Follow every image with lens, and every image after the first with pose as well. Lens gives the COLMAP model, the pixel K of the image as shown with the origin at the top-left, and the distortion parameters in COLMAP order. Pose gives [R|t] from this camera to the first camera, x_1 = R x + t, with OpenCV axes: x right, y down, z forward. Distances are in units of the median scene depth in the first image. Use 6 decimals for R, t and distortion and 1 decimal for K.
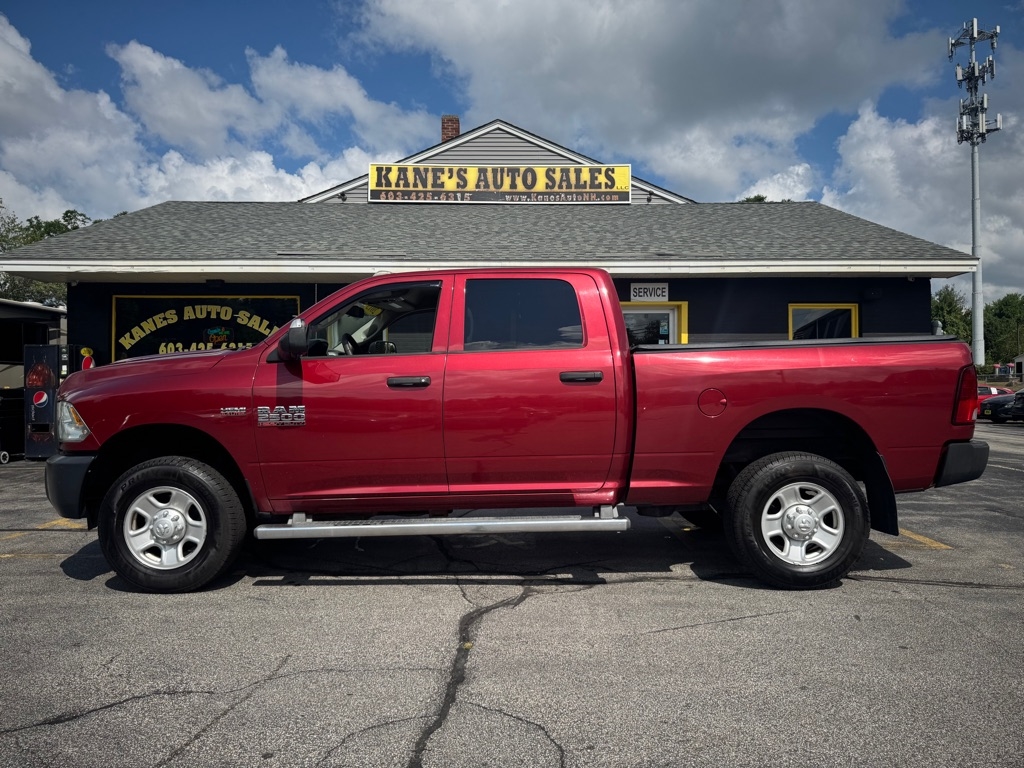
lens RADIAL K [[711.9, 0, 512.0], [0, 711.9, 384.0], [0, 0, 1]] dist [0.024660, -0.040416]
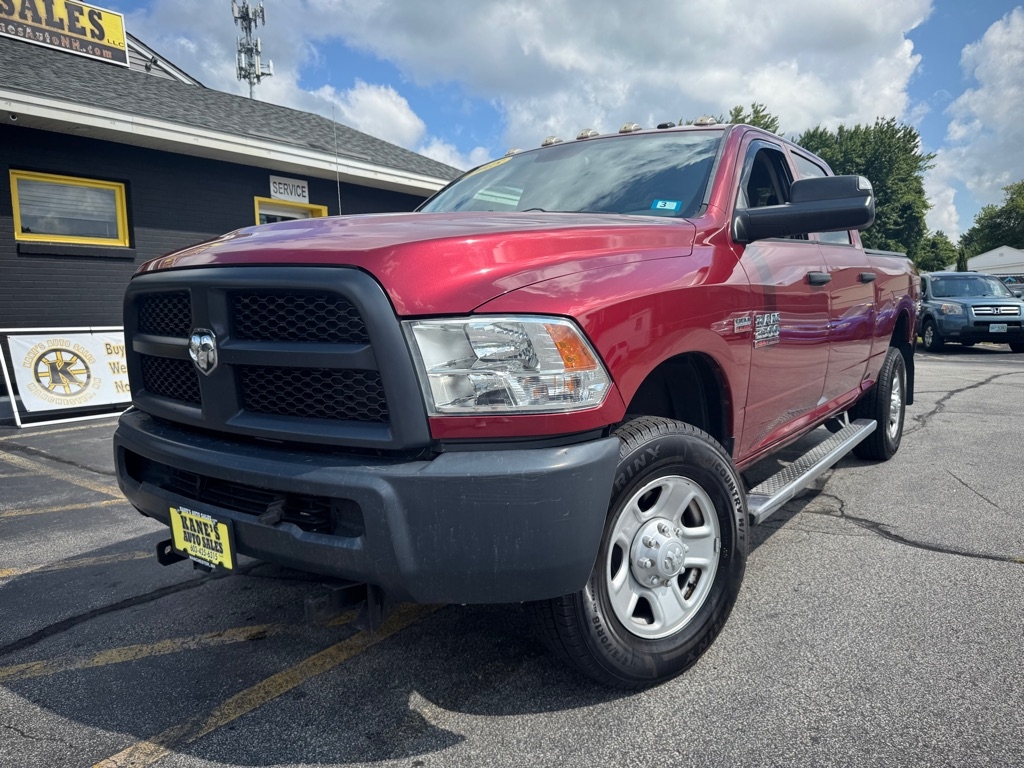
lens RADIAL K [[725.3, 0, 512.0], [0, 725.3, 384.0], [0, 0, 1]] dist [-0.021255, 0.009114]
pose [[0.601713, -0.085476, 0.794126, -0.233434], [0.003405, 0.994523, 0.104465, 0.006156], [-0.798705, -0.060154, 0.598708, 0.190696]]
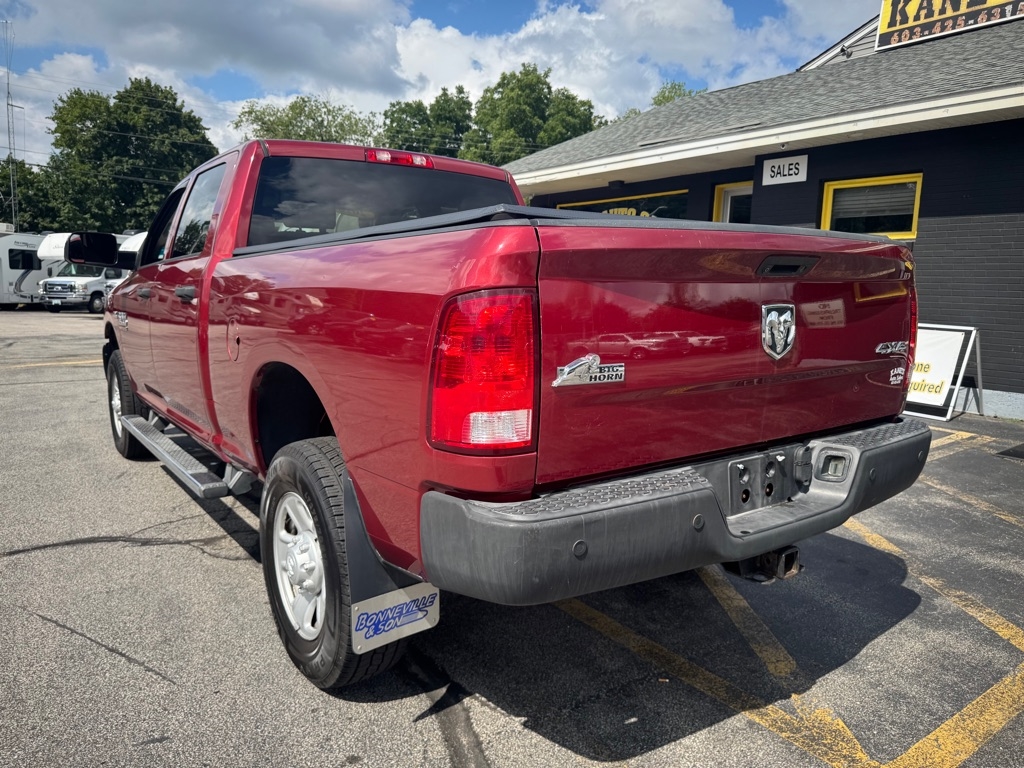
lens RADIAL K [[725.3, 0, 512.0], [0, 725.3, 384.0], [0, 0, 1]] dist [-0.021255, 0.009114]
pose [[0.594269, 0.125413, -0.794428, 0.228606], [-0.012361, 0.989075, 0.146895, -0.008231], [0.804171, -0.077476, 0.589327, 0.195695]]
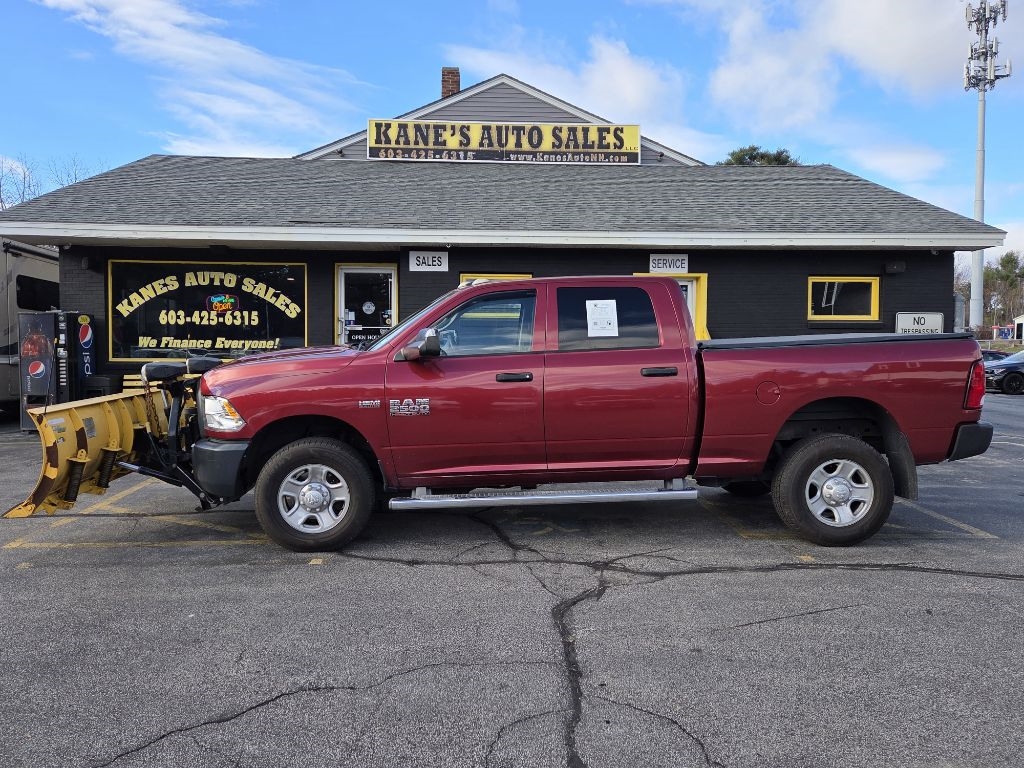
lens RADIAL K [[748.7, 0, 509.2], [0, 748.7, 368.8], [0, 0, 1]] dist [0.025771, 0.000351]
pose [[0.999606, 0.007586, 0.027033, -0.036021], [-0.008576, 0.999291, 0.036671, -0.014242], [-0.026736, -0.036889, 0.998962, -0.018108]]
